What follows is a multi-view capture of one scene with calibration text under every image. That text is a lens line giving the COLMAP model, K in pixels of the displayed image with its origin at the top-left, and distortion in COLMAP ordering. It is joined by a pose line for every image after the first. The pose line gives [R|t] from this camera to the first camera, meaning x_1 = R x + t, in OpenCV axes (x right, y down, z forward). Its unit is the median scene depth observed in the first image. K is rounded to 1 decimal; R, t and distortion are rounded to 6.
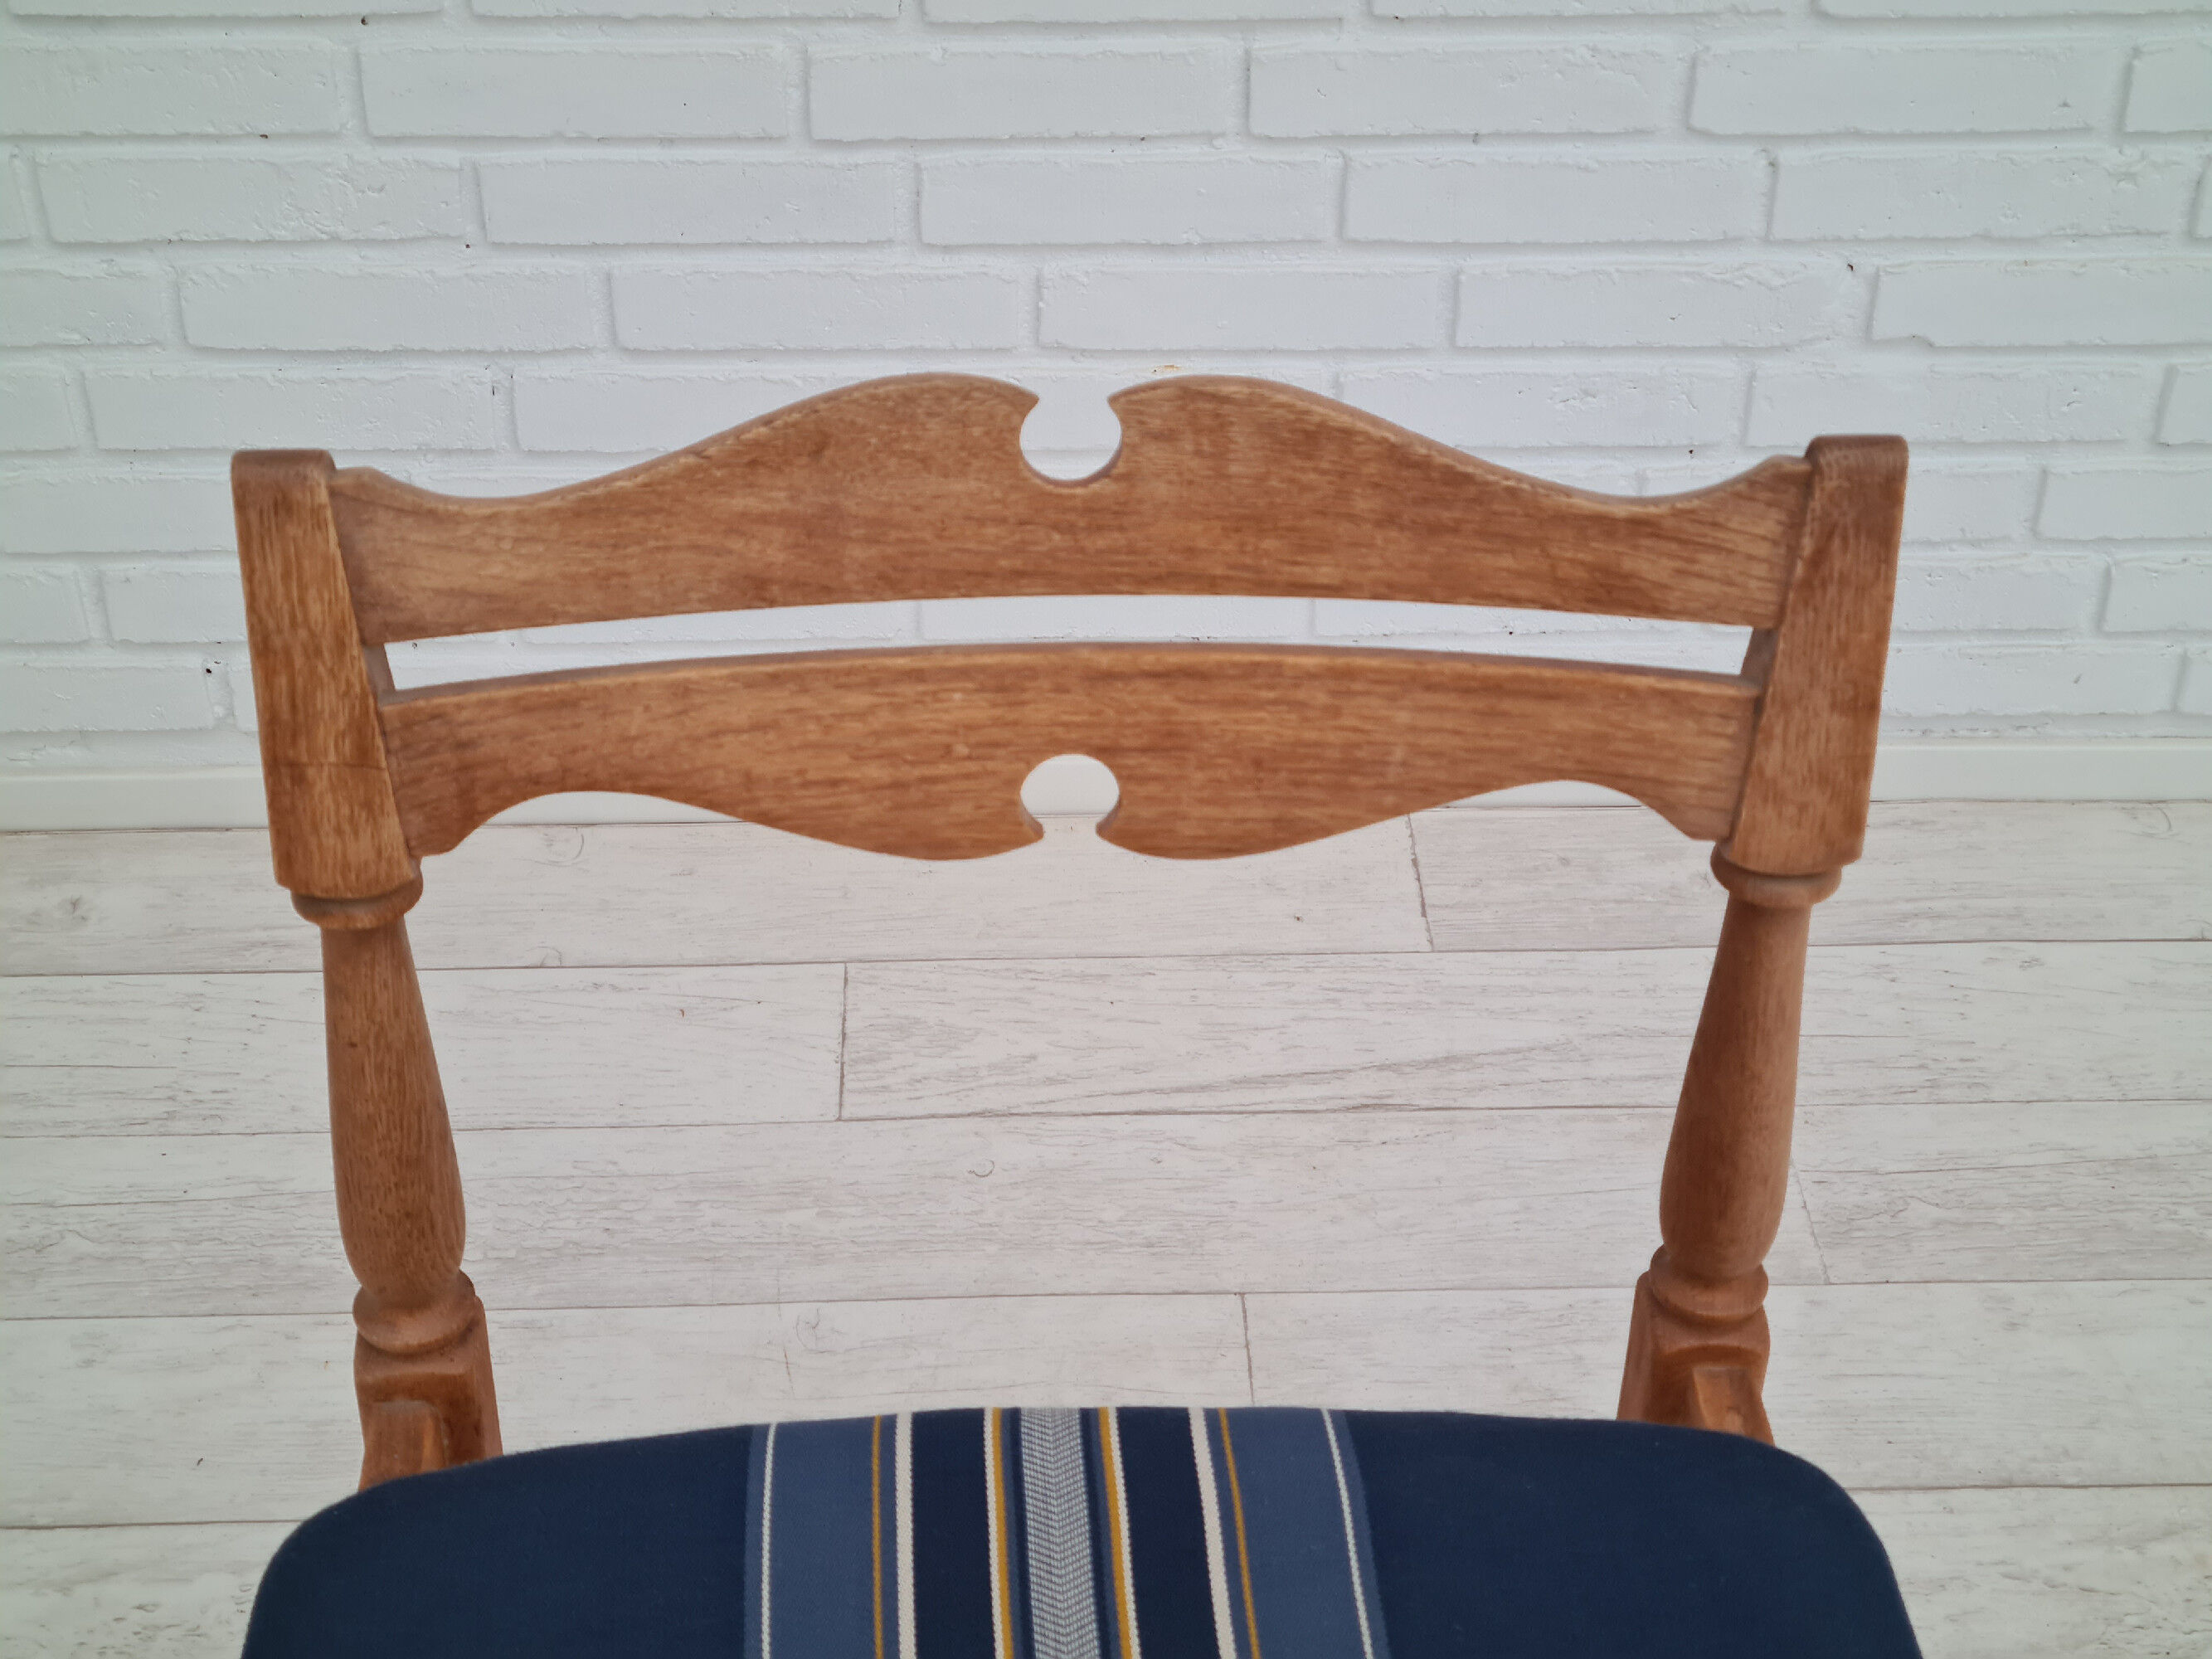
lens RADIAL K [[3340.7, 0, 1093.8], [0, 3340.7, 815.4], [0, 0, 1]] dist [0.068246, 0.000000]
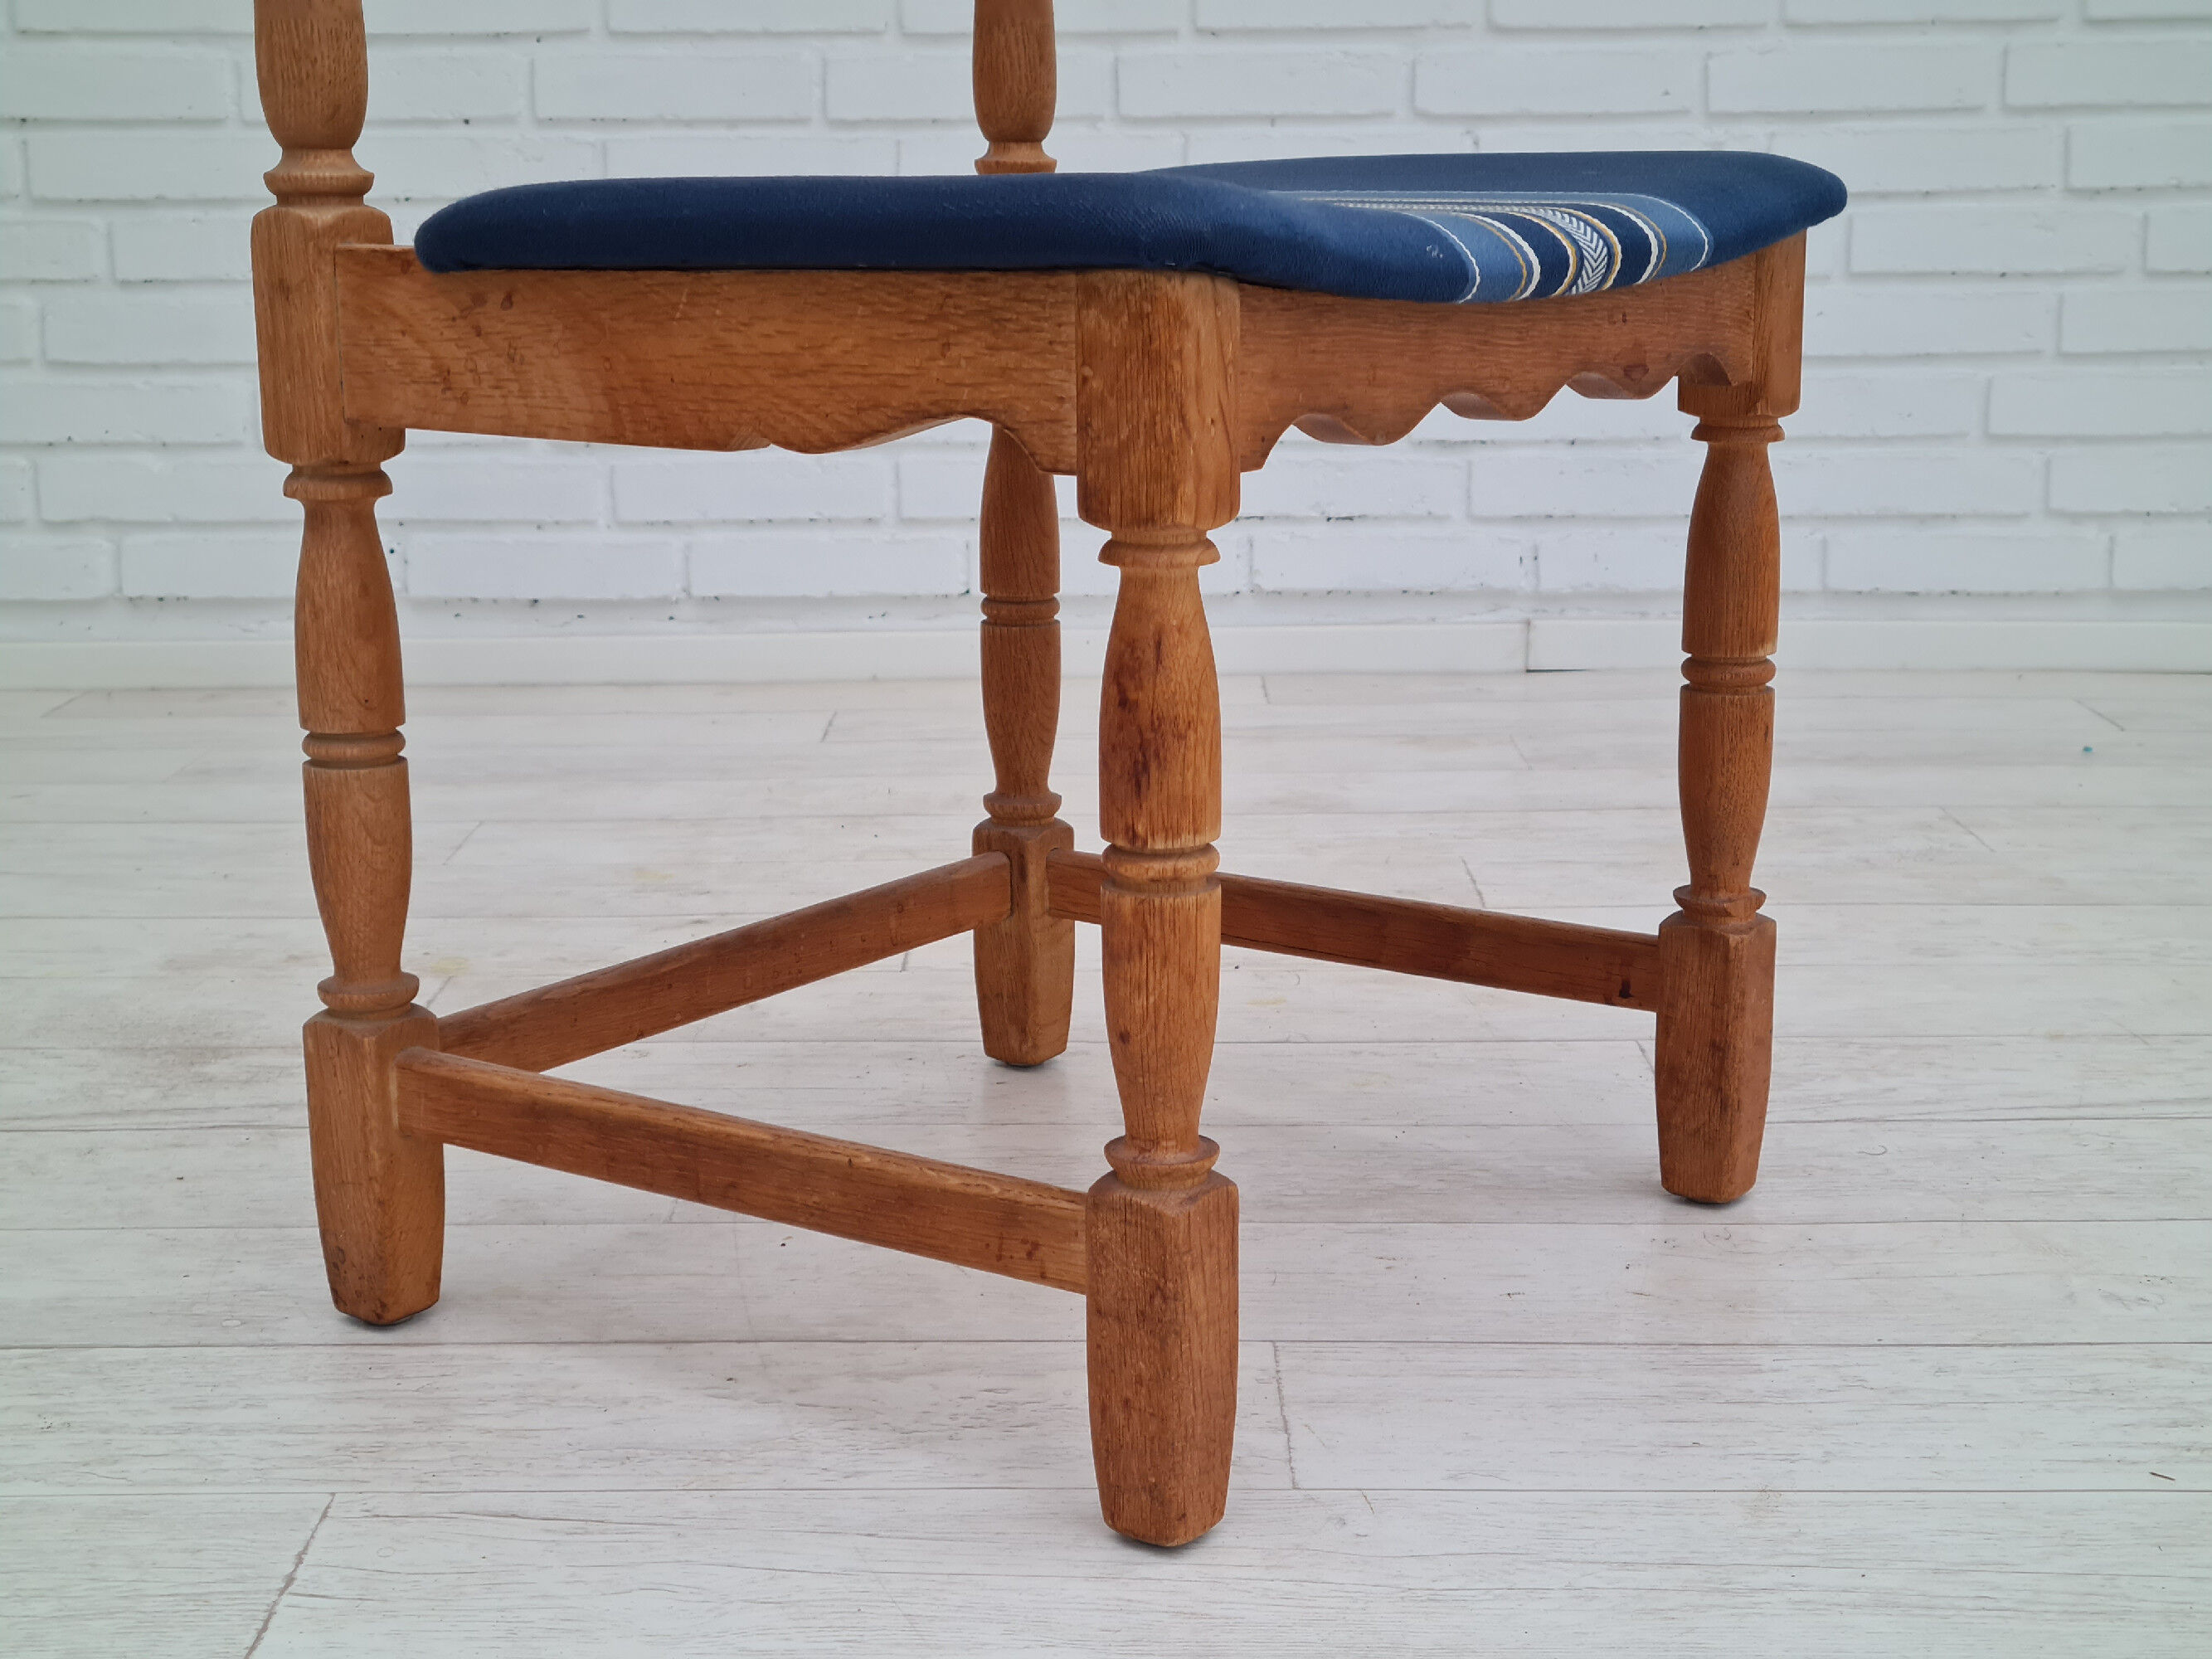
lens RADIAL K [[3340.7, 0, 1075.3], [0, 3340.7, 889.2], [0, 0, 1]] dist [0.068246, 0.000000]
pose [[0.998896, -0.008631, -0.046169, 0.091520], [-0.010525, 0.916848, -0.399097, 0.700320], [0.045775, 0.399142, 0.915746, -0.229928]]
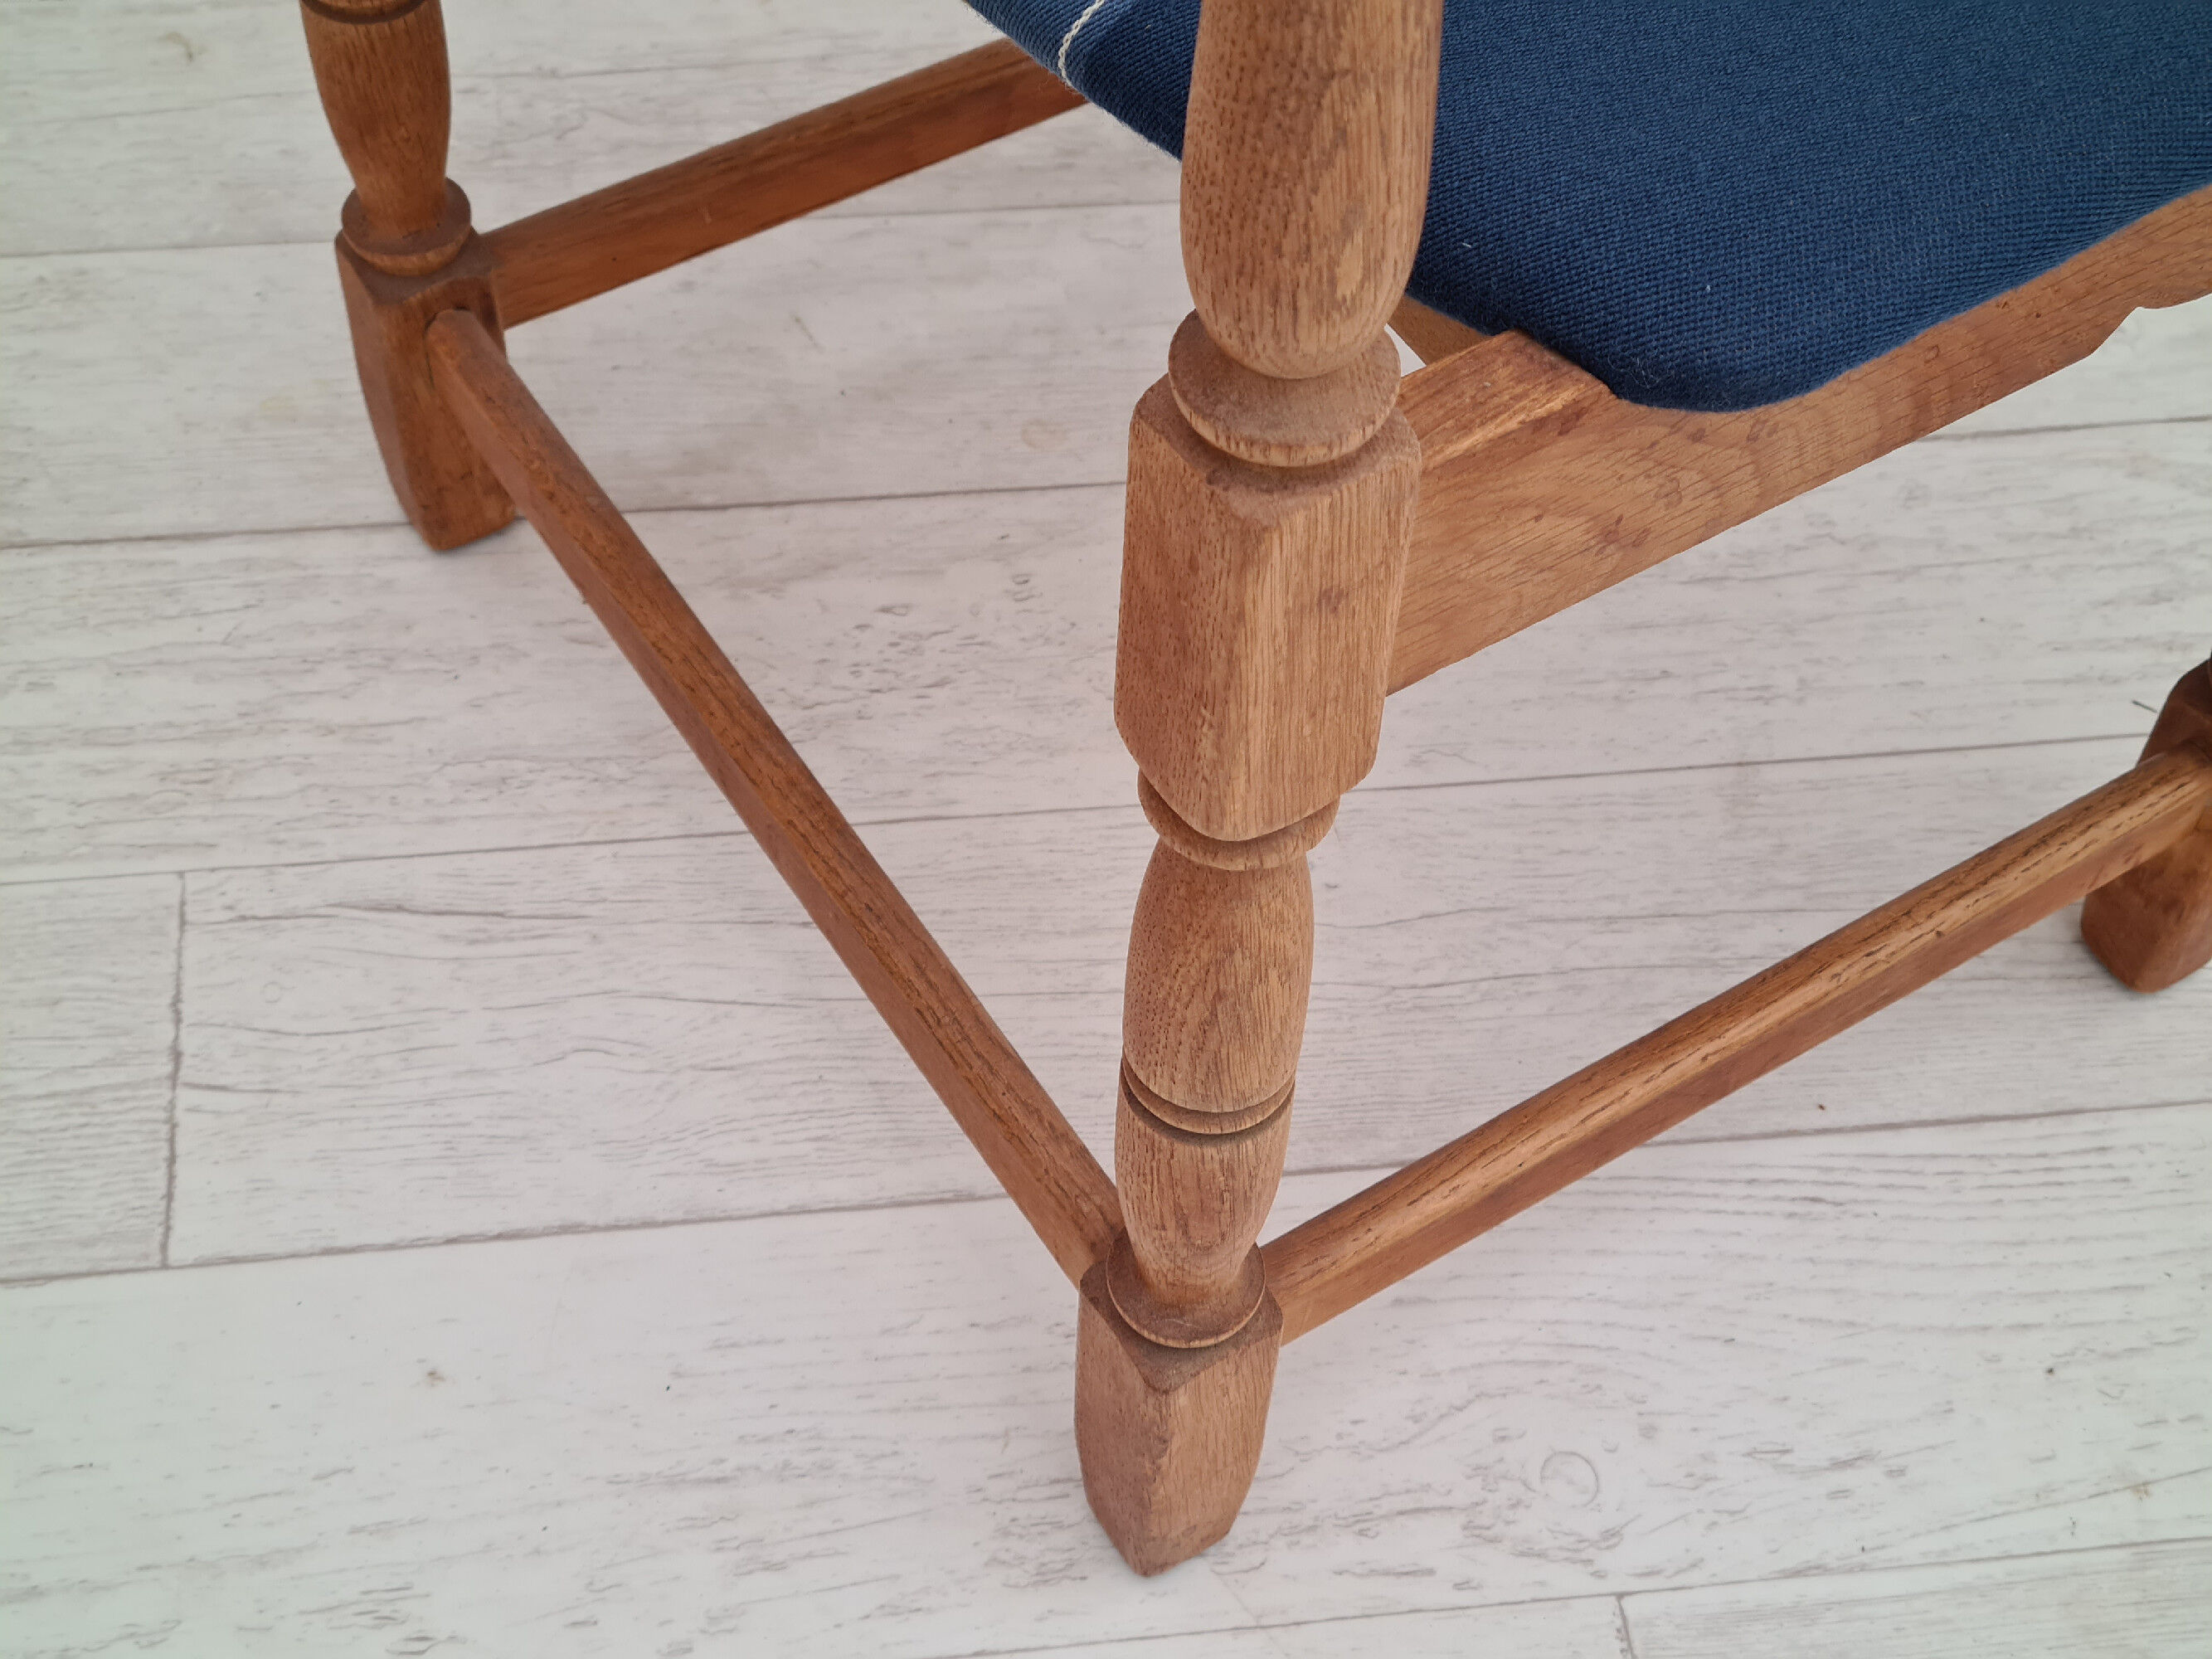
lens RADIAL K [[3340.7, 0, 1099.5], [0, 3340.7, 862.7], [0, 0, 1]] dist [0.068246, 0.000000]
pose [[0.995320, -0.051485, 0.081772, 0.027738], [0.026840, 0.960240, 0.277882, 0.396446], [-0.092828, -0.274387, 0.957128, -0.161110]]
